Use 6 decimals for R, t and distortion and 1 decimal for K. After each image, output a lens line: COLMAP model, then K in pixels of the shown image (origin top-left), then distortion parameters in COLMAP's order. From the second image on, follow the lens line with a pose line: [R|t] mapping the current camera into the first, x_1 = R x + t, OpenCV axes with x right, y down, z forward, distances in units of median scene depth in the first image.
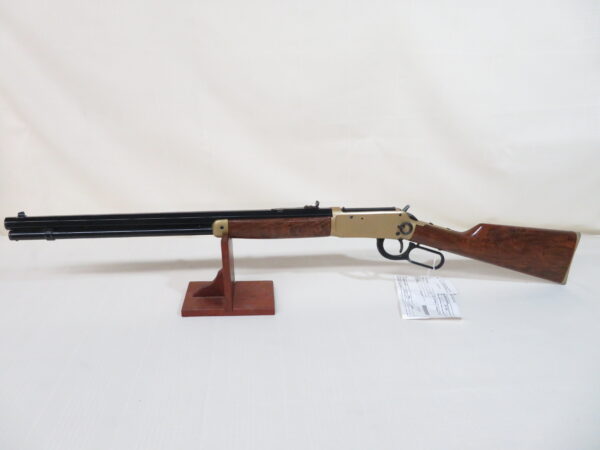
lens RADIAL K [[410.7, 0, 300.0], [0, 410.7, 225.0], [0, 0, 1]] dist [-0.005070, -0.000732]
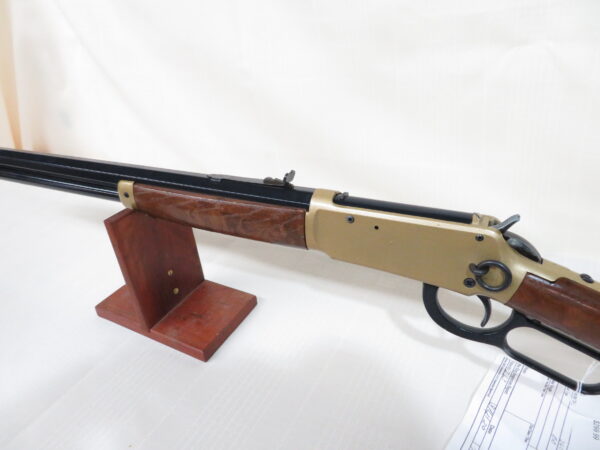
lens RADIAL K [[410.7, 0, 300.0], [0, 410.7, 225.0], [0, 0, 1]] dist [-0.005070, -0.000732]
pose [[0.834567, 0.204839, -0.511409, 0.295008], [-0.134235, 0.975936, 0.171842, -0.078002], [0.534302, -0.074765, 0.841981, 0.602754]]
